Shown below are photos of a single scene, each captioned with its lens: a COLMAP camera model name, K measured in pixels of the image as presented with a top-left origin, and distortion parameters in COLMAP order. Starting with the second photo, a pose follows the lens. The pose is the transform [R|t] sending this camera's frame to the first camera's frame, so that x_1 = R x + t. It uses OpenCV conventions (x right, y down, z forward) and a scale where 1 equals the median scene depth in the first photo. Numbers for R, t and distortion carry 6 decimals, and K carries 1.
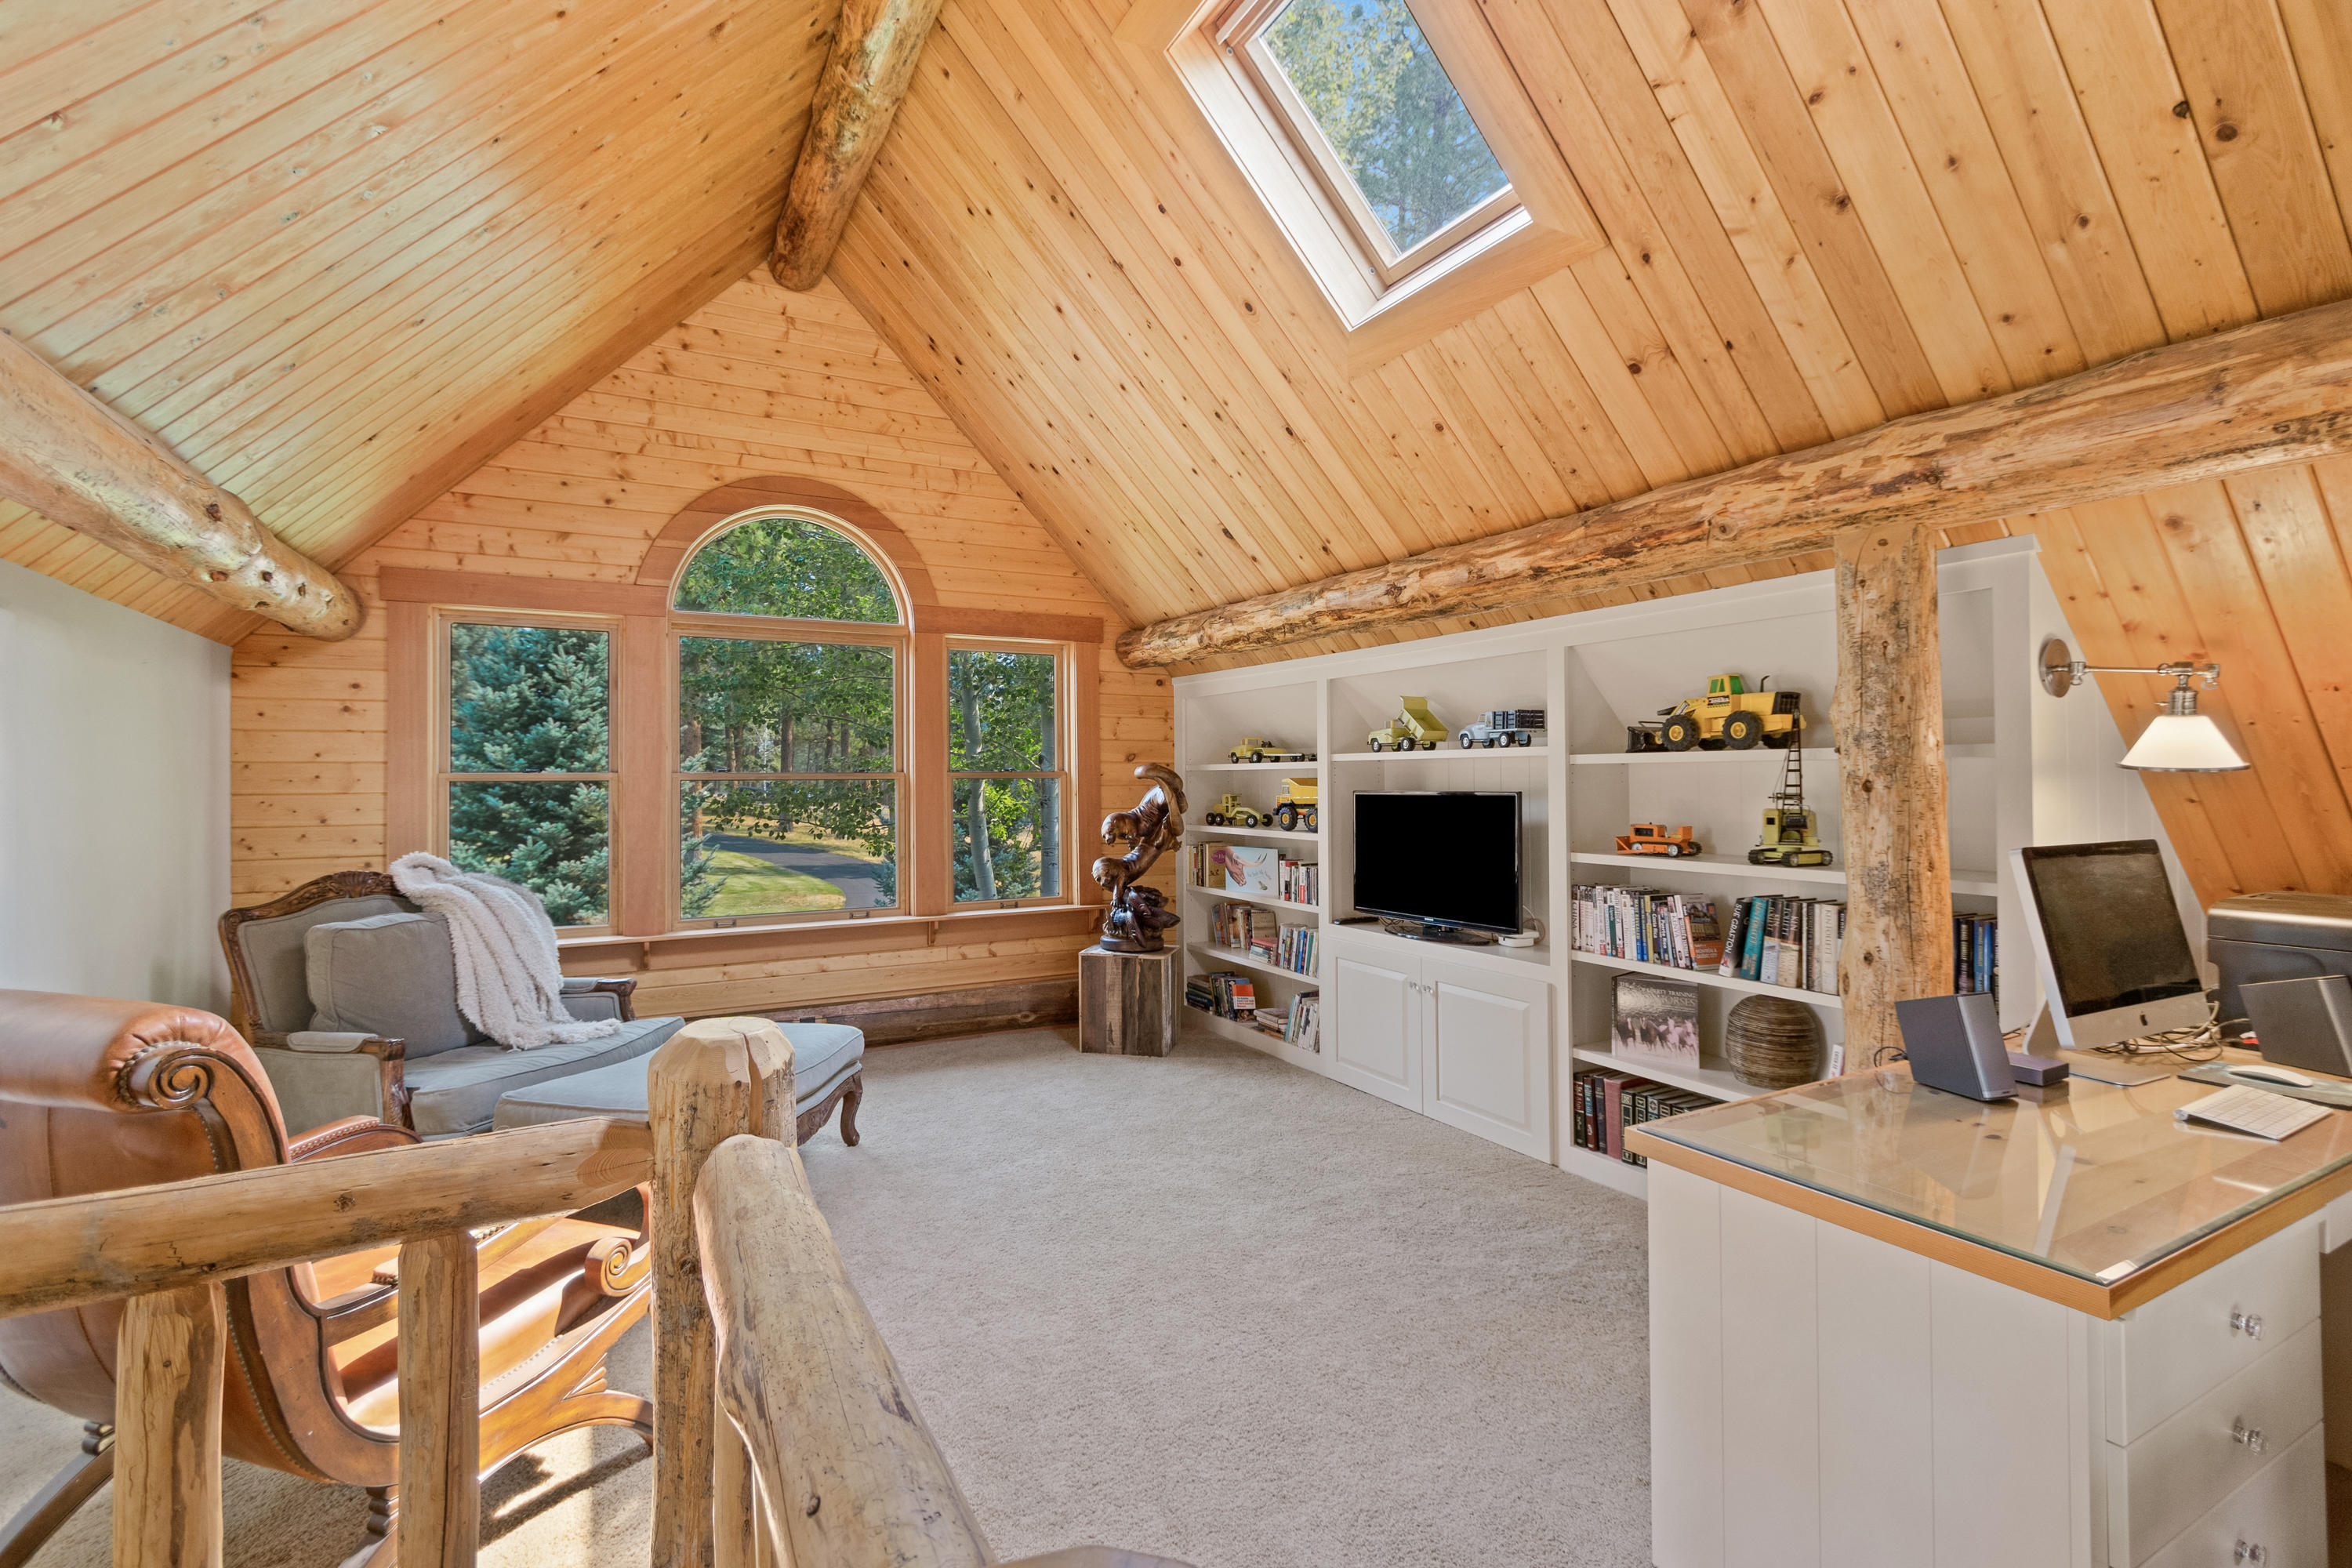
lens RADIAL K [[1073.0, 0, 1165.3], [0, 1073.0, 790.8], [0, 0, 1]] dist [0.001085, -0.000685]
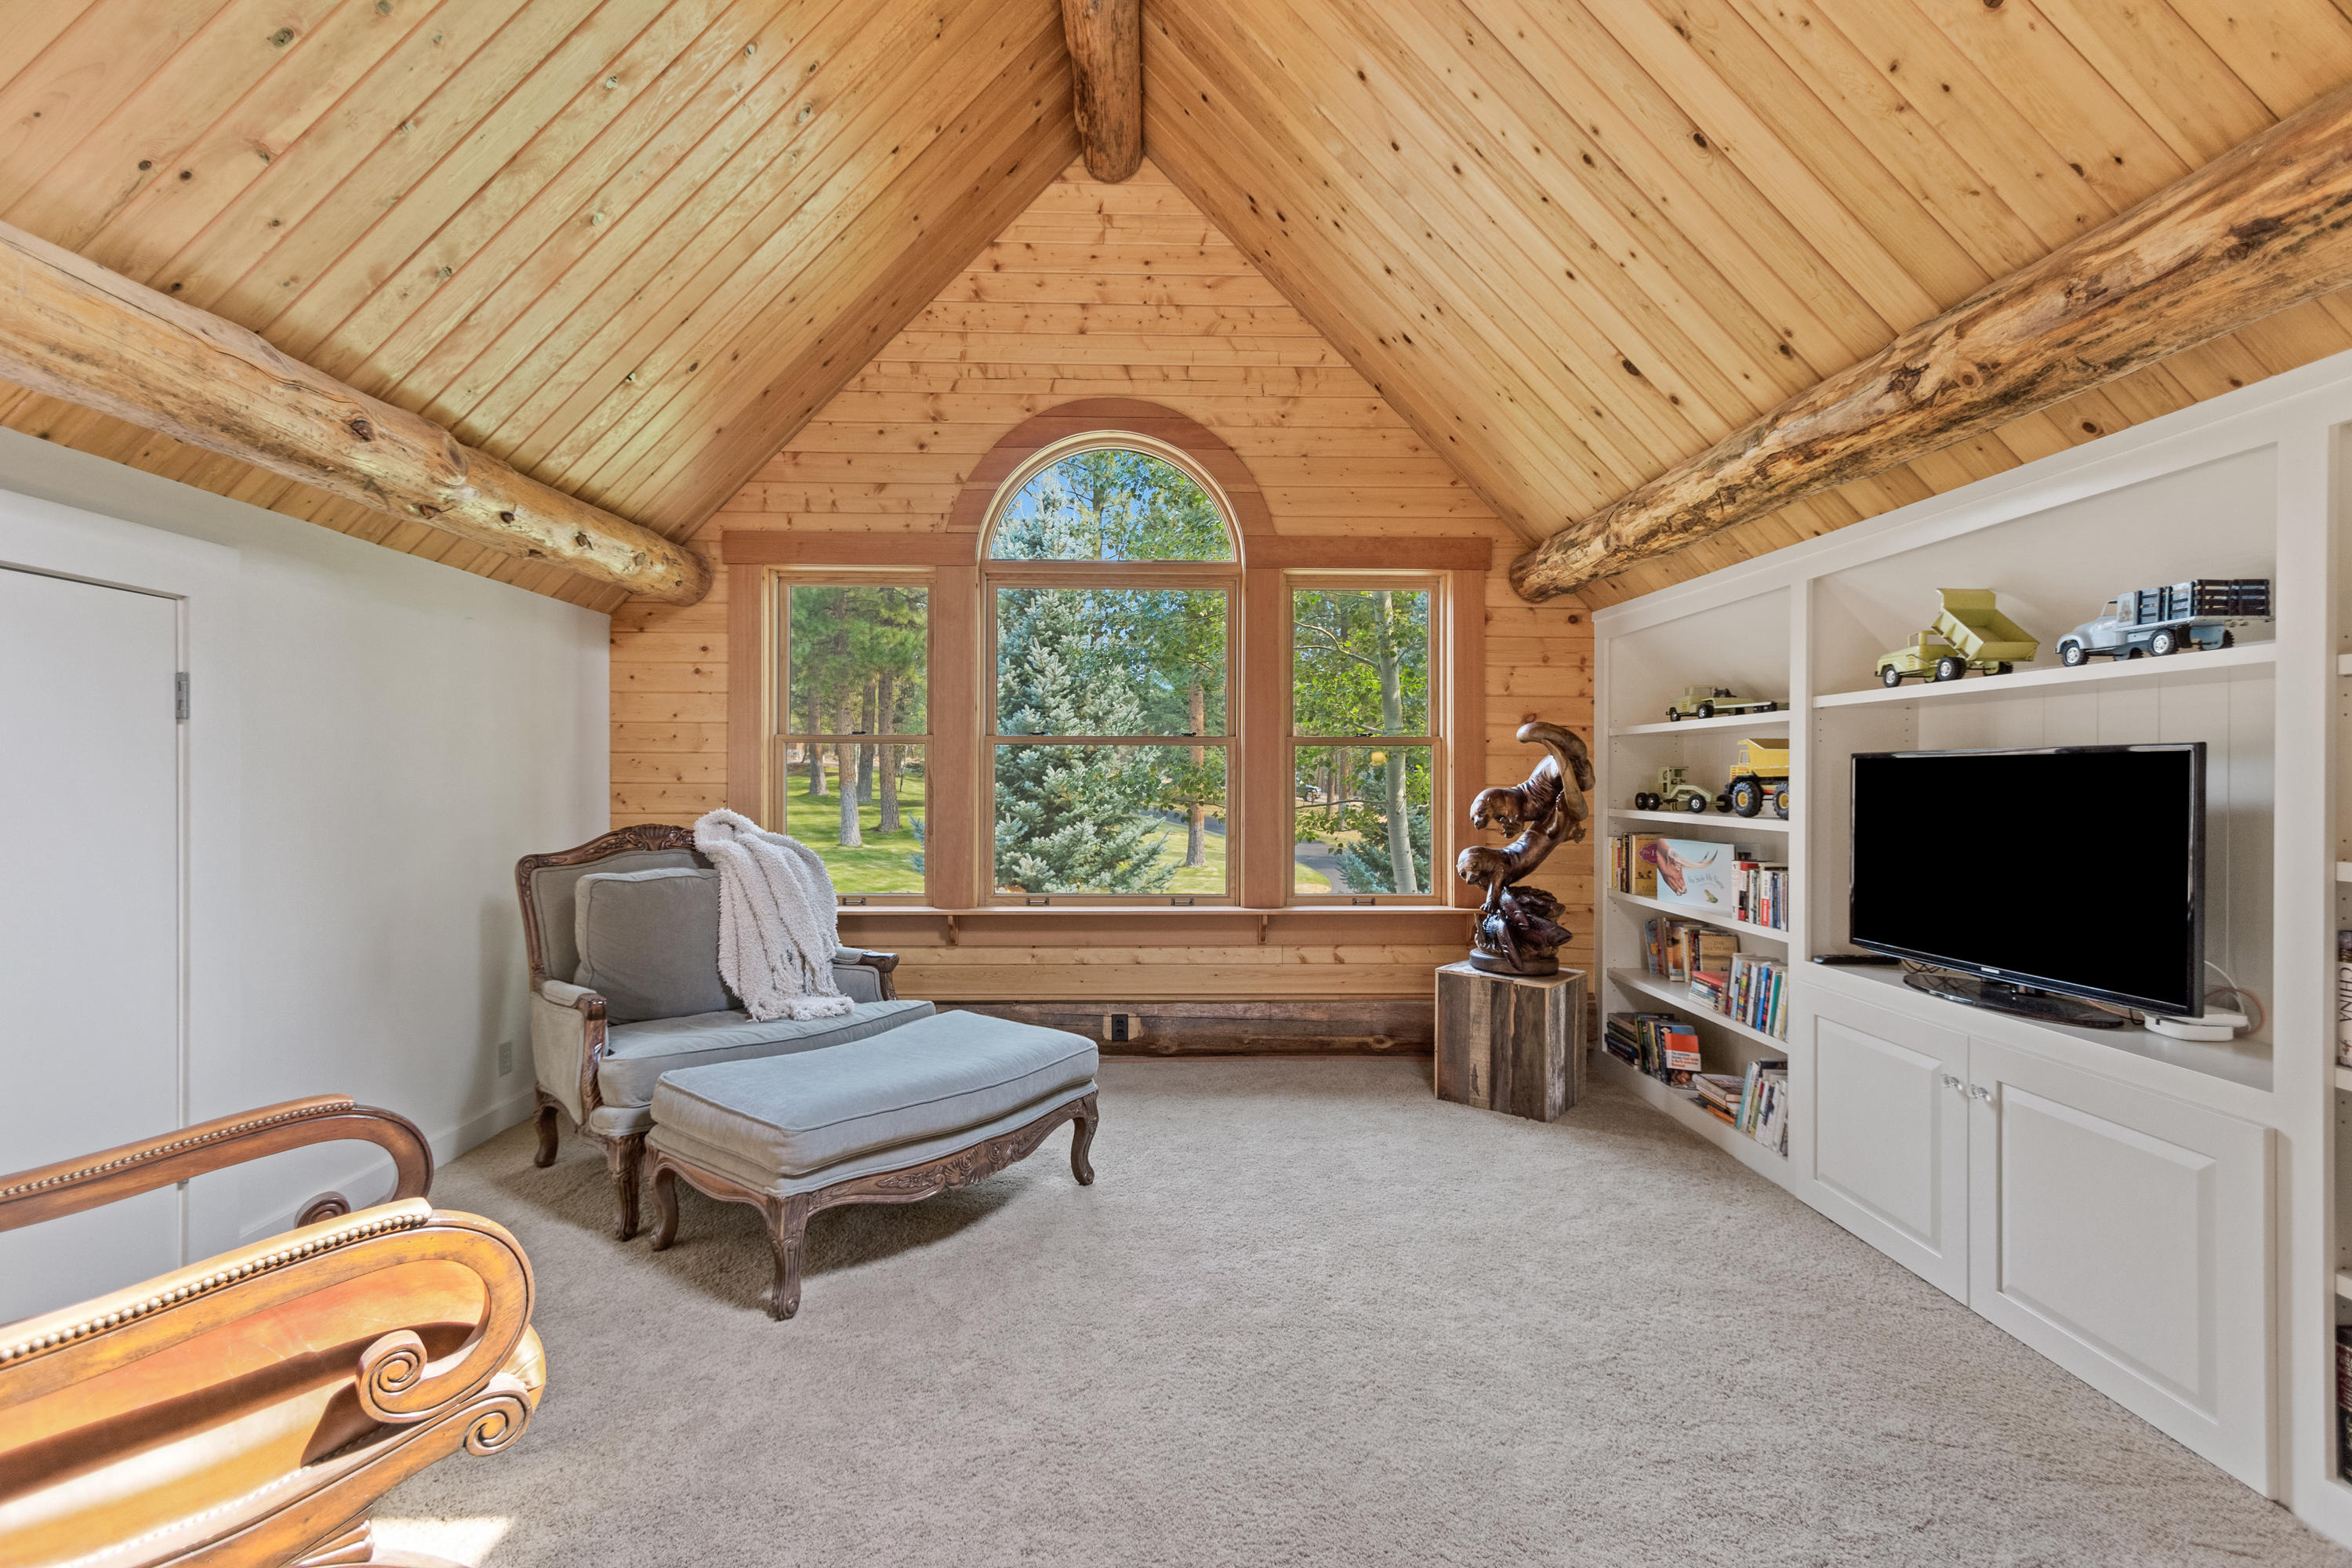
lens RADIAL K [[1050.8, 0, 1175.9], [0, 1050.8, 791.9], [0, 0, 1]] dist [0.014527, -0.003477]
pose [[0.892488, 0.016194, -0.450781, 0.096900], [-0.014786, 0.999869, 0.006645, 0.023285], [0.450829, 0.000734, 0.892610, 0.258005]]
